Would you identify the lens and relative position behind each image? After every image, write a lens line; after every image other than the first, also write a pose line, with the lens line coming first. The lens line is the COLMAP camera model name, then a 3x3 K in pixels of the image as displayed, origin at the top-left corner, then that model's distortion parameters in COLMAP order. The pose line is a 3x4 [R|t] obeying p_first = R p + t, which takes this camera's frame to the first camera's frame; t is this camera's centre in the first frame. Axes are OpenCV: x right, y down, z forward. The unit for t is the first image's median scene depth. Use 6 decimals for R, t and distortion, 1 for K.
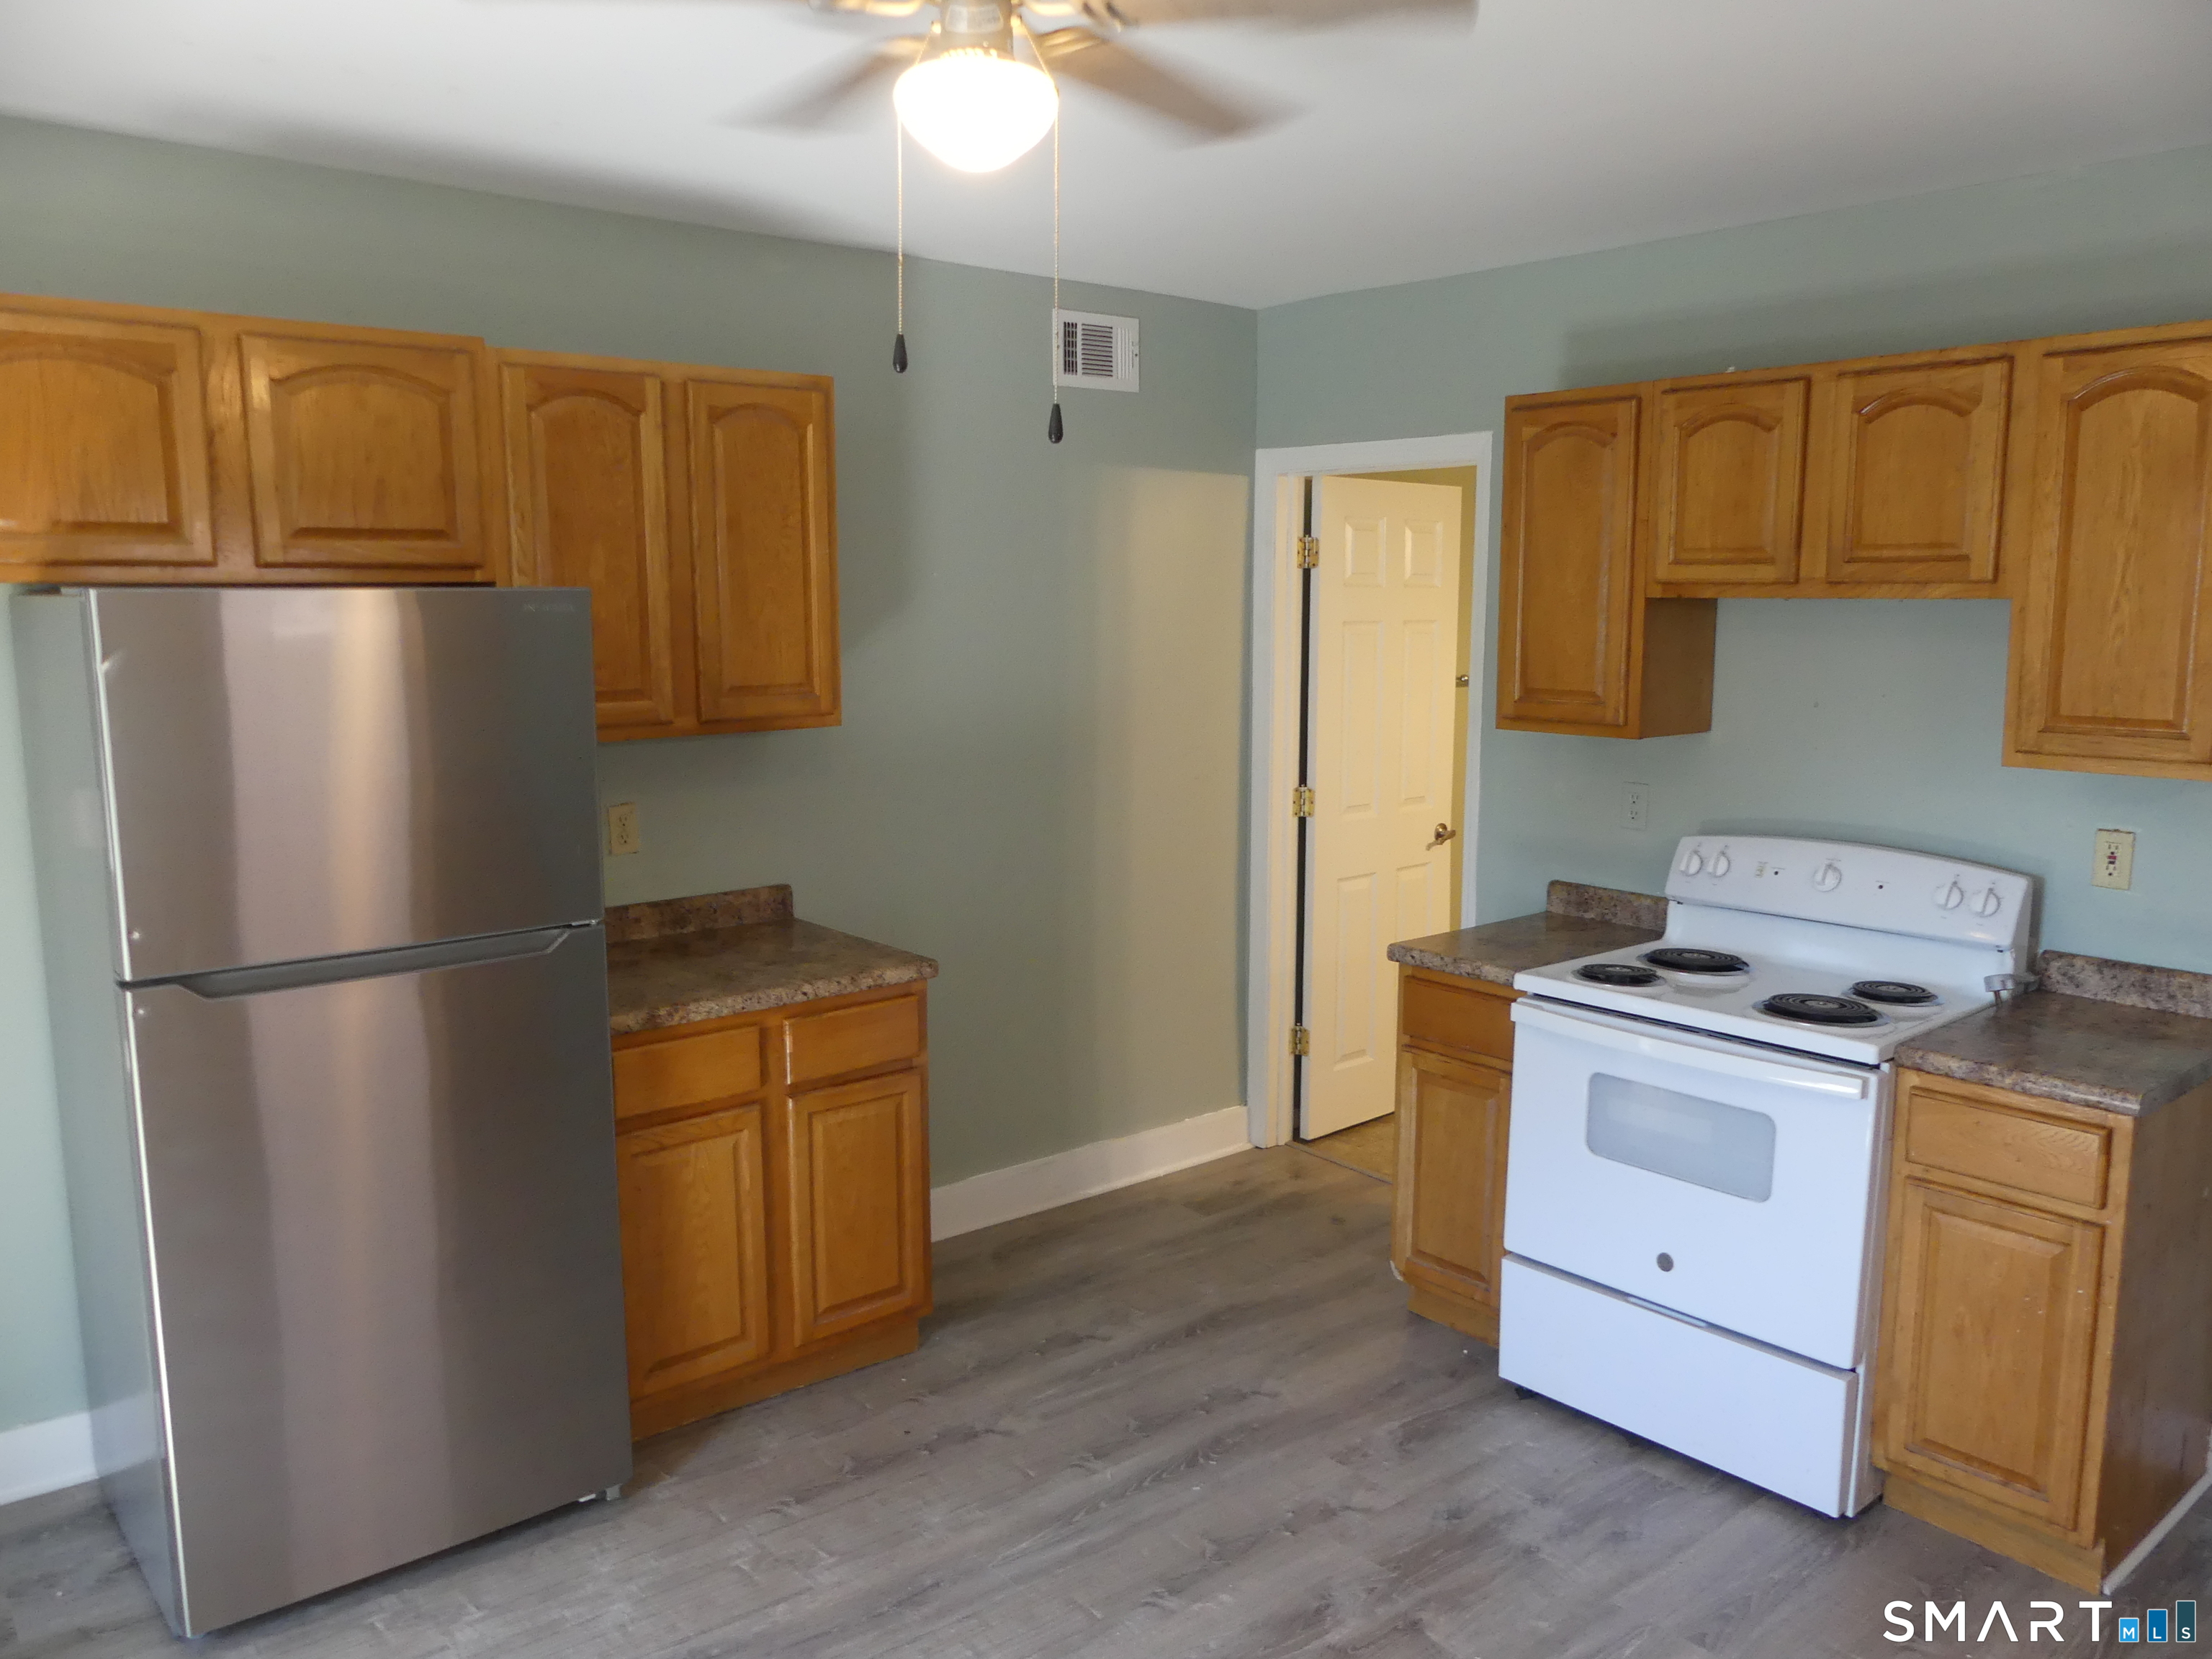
lens RADIAL K [[1655.0, 0, 1108.2], [0, 1655.0, 838.4], [0, 0, 1]] dist [-0.012677, 0.002452]
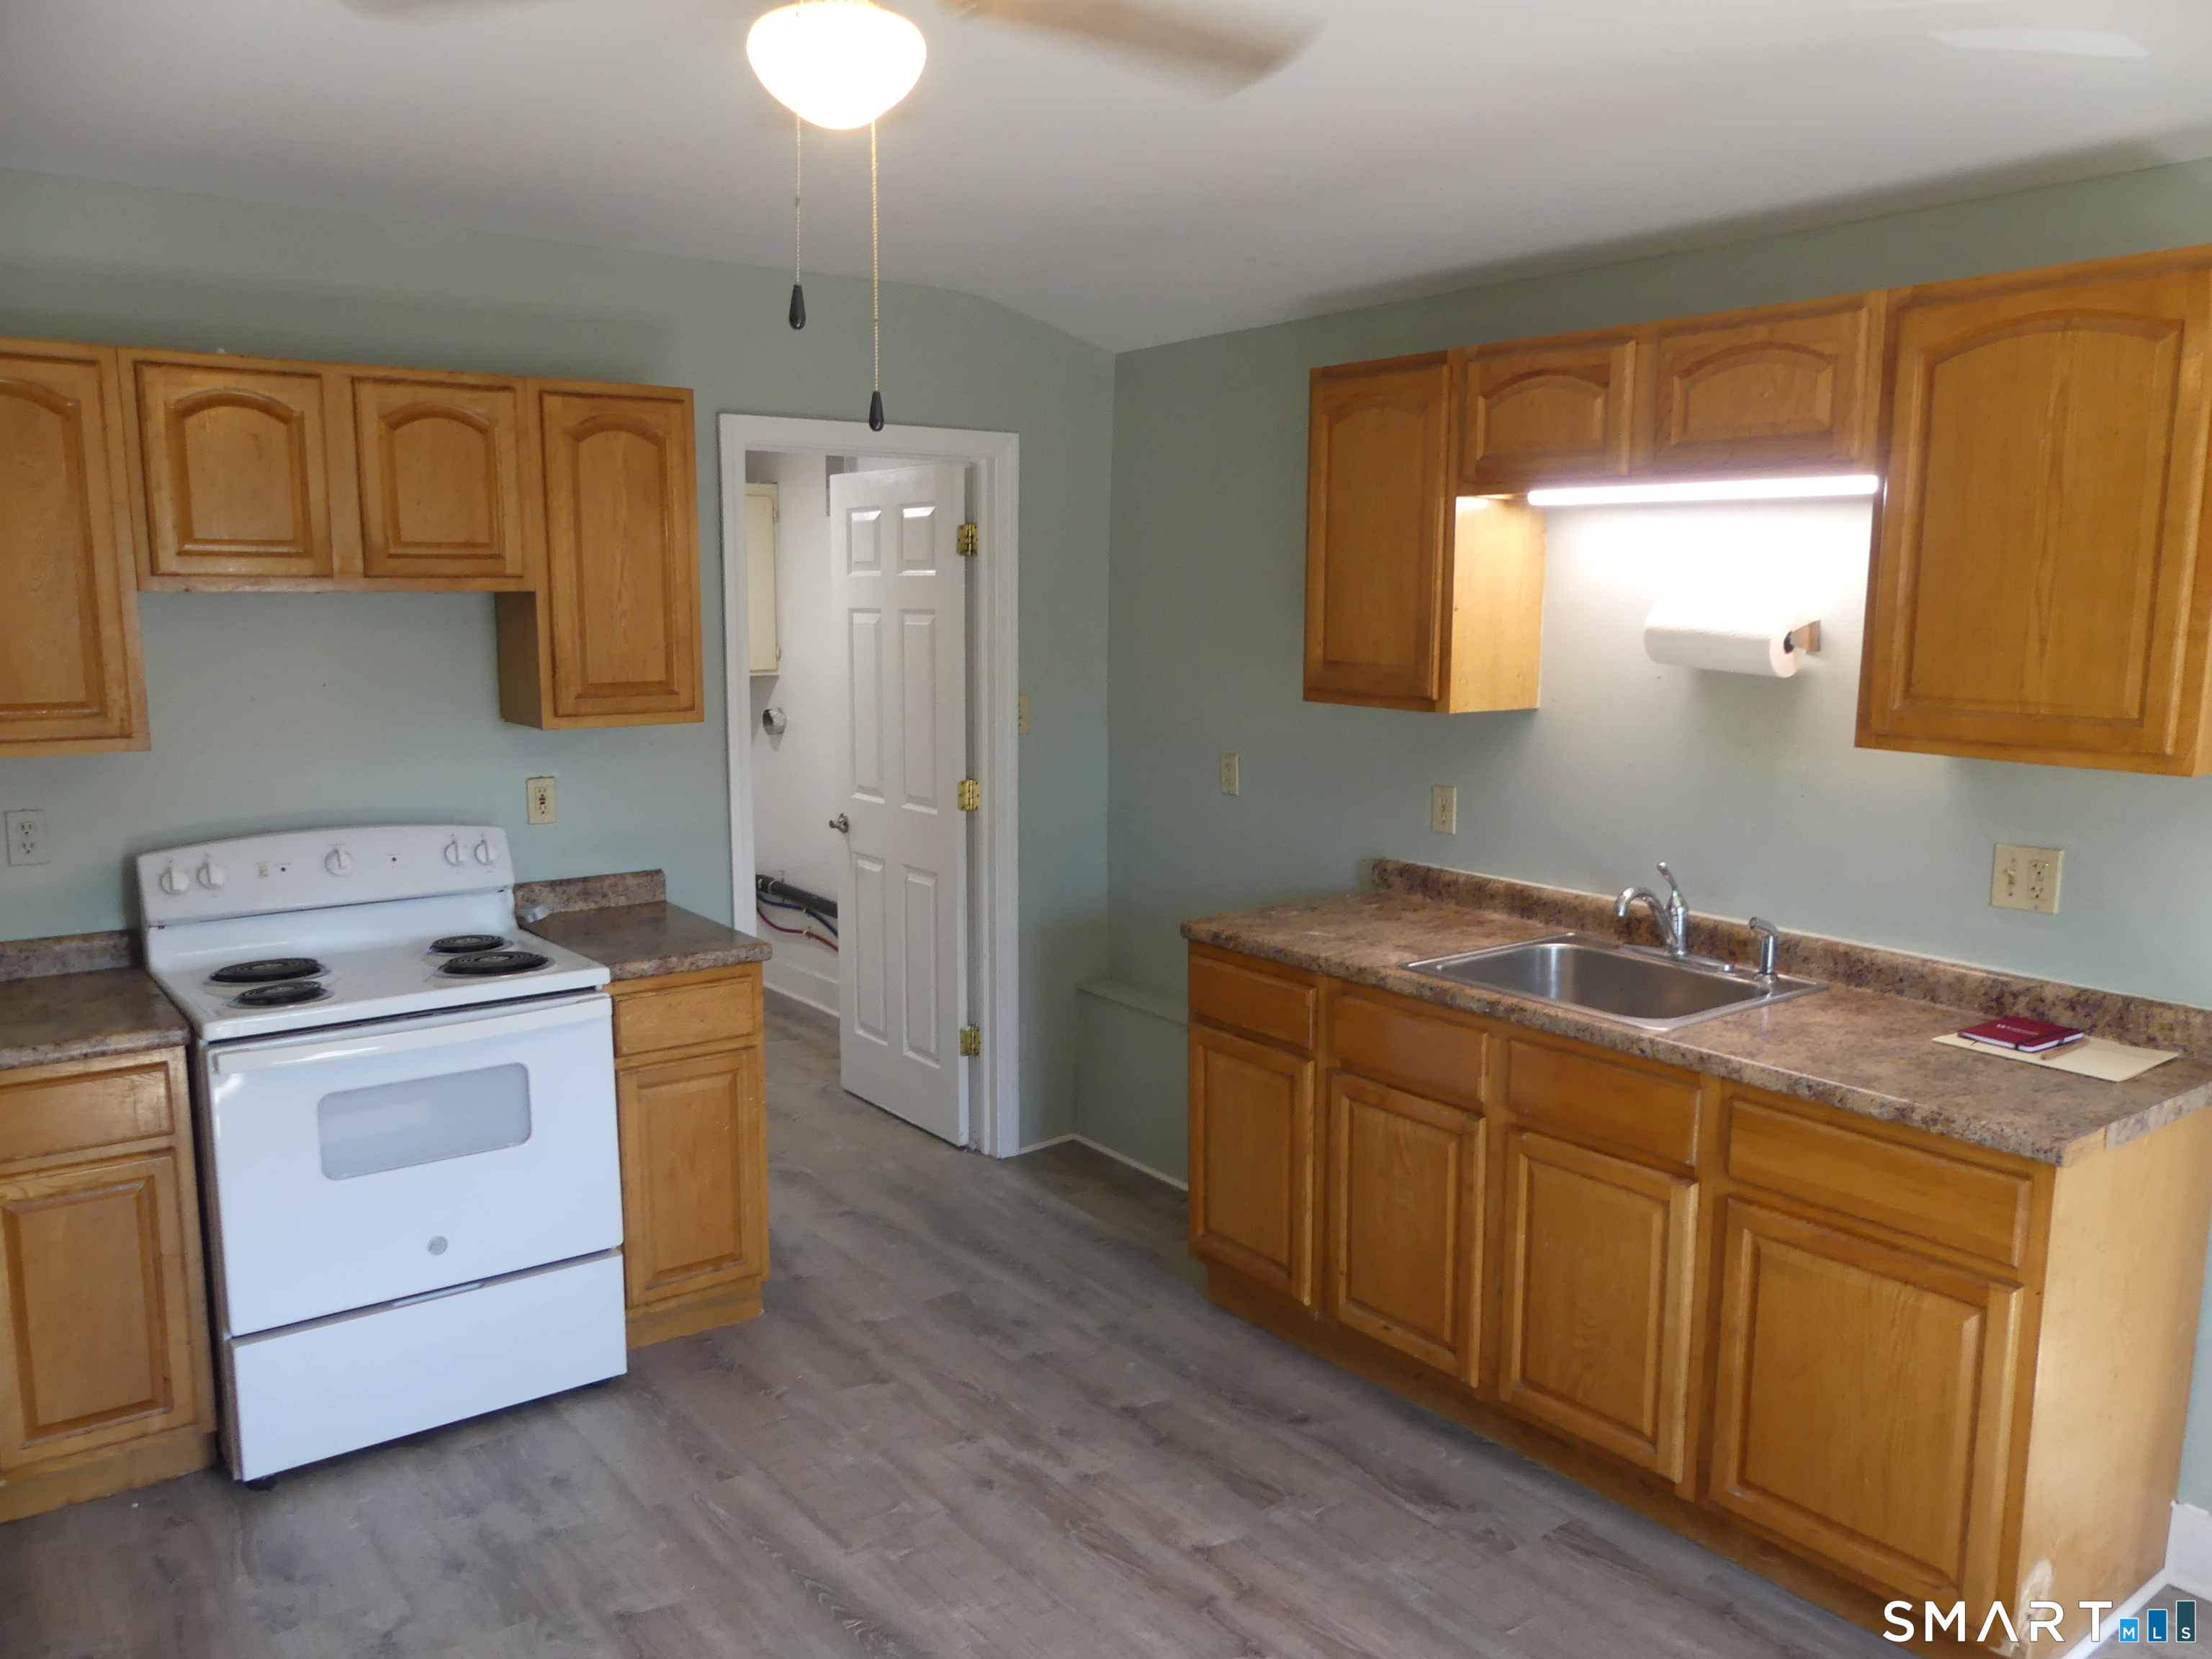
lens RADIAL K [[1655.0, 0, 1108.2], [0, 1655.0, 838.4], [0, 0, 1]] dist [-0.012677, 0.002452]
pose [[0.077466, -0.148293, 0.985905, -0.620371], [0.145236, 0.980006, 0.135994, -0.070148], [-0.986360, 0.132654, 0.097455, 0.480993]]
